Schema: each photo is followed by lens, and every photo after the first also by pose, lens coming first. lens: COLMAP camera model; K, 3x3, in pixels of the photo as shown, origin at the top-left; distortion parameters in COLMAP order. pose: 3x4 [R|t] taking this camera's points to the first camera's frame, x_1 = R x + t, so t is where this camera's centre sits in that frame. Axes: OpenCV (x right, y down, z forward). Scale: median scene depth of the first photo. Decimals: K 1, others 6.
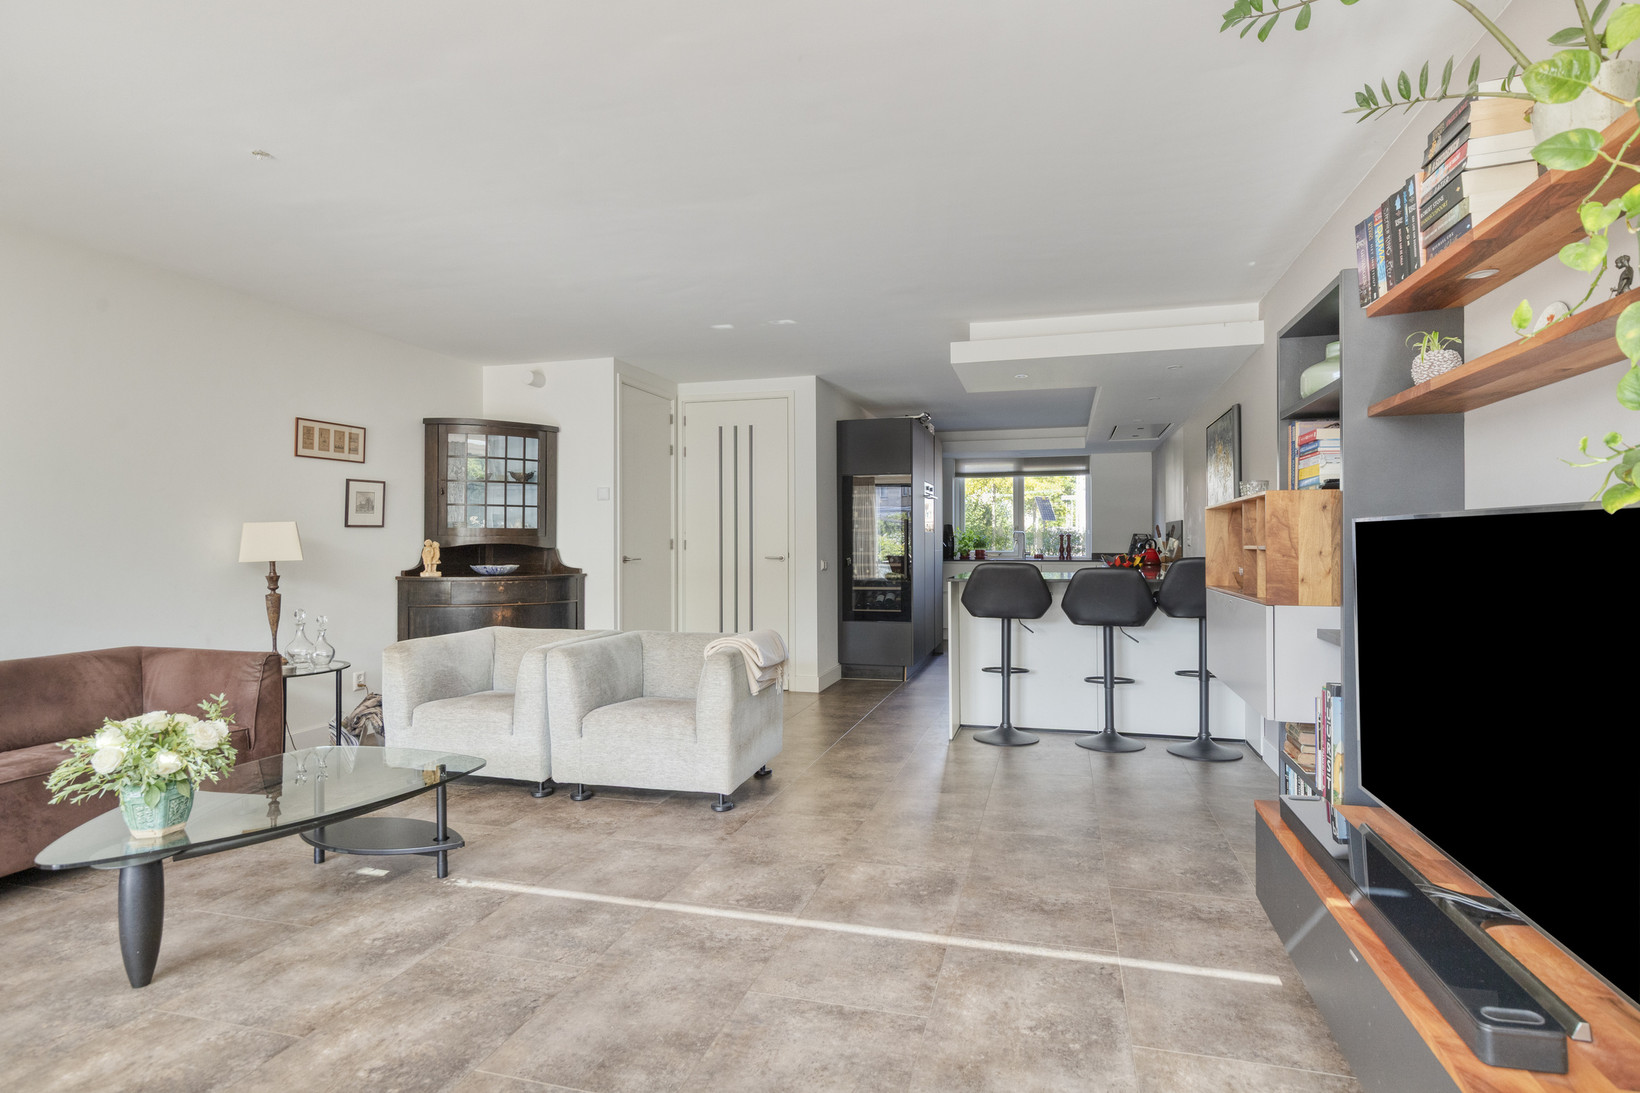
lens RADIAL K [[838.3, 0, 836.6], [0, 838.3, 536.6], [0, 0, 1]] dist [0.001955, 0.000868]
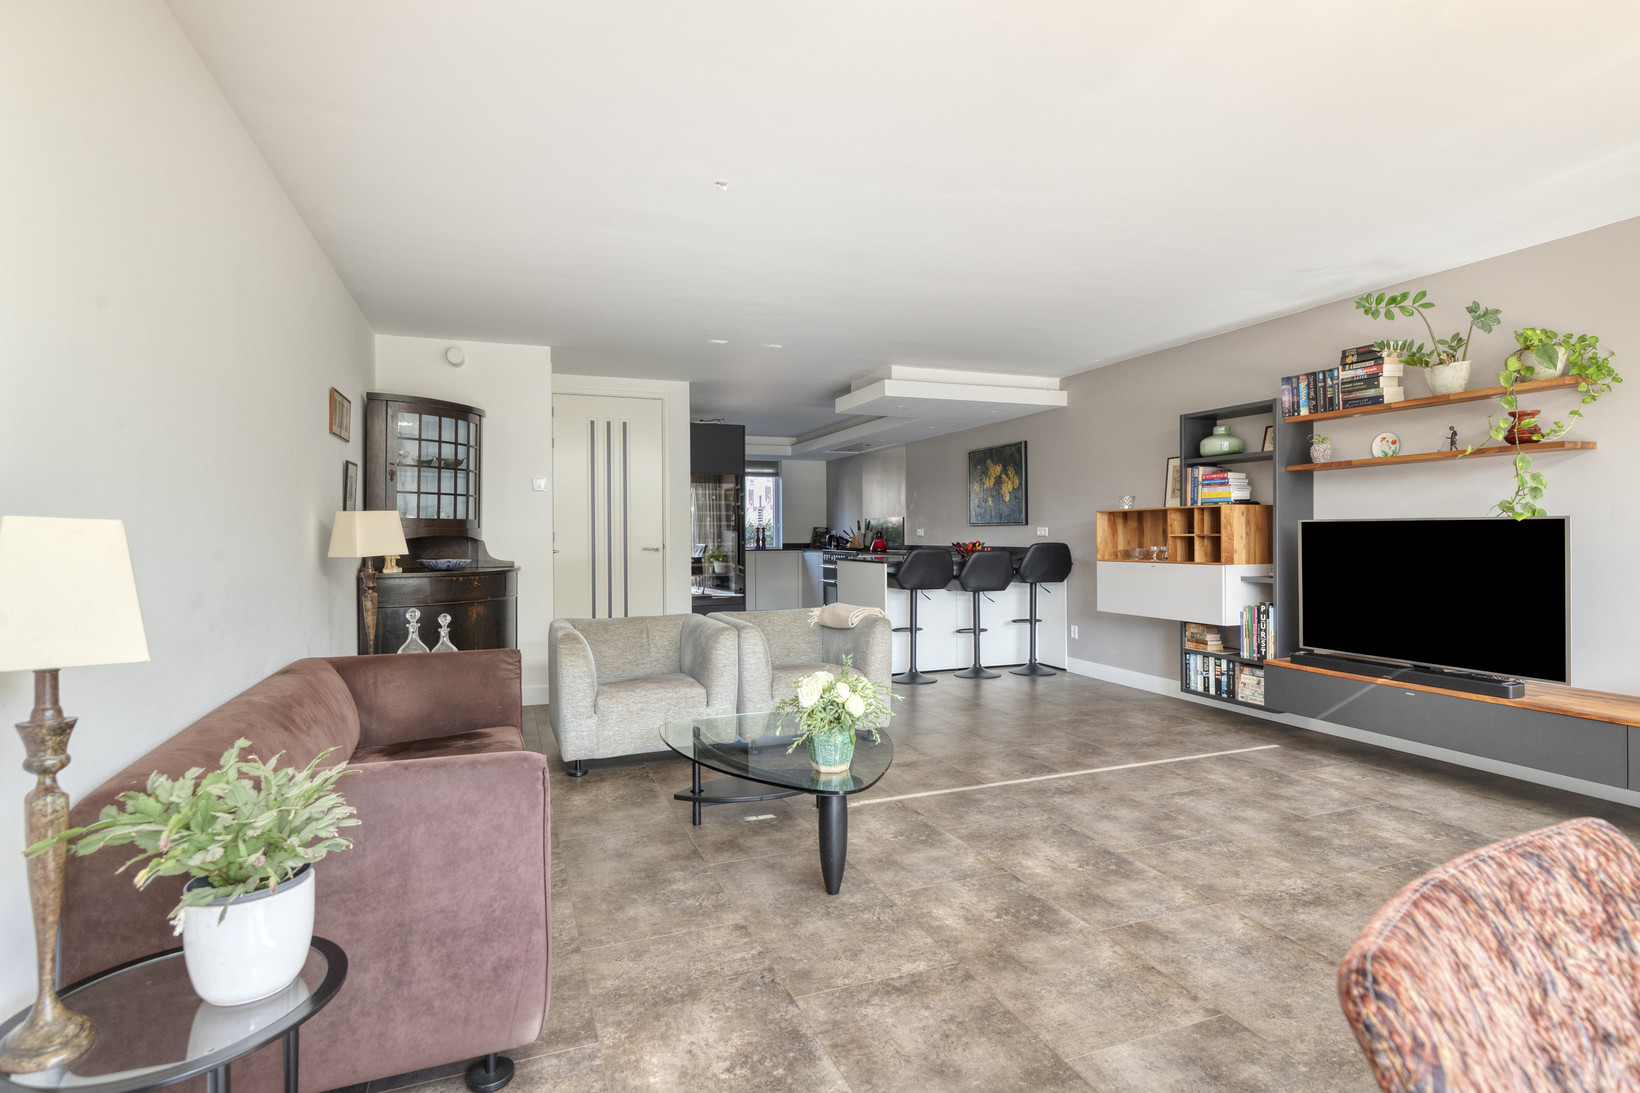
lens RADIAL K [[838.3, 0, 836.6], [0, 838.3, 536.6], [0, 0, 1]] dist [0.001955, 0.000868]
pose [[0.794047, -0.003180, 0.607848, -0.807366], [-0.001522, 0.999973, 0.007220, 0.003013], [-0.607854, -0.006658, 0.794021, 0.015477]]
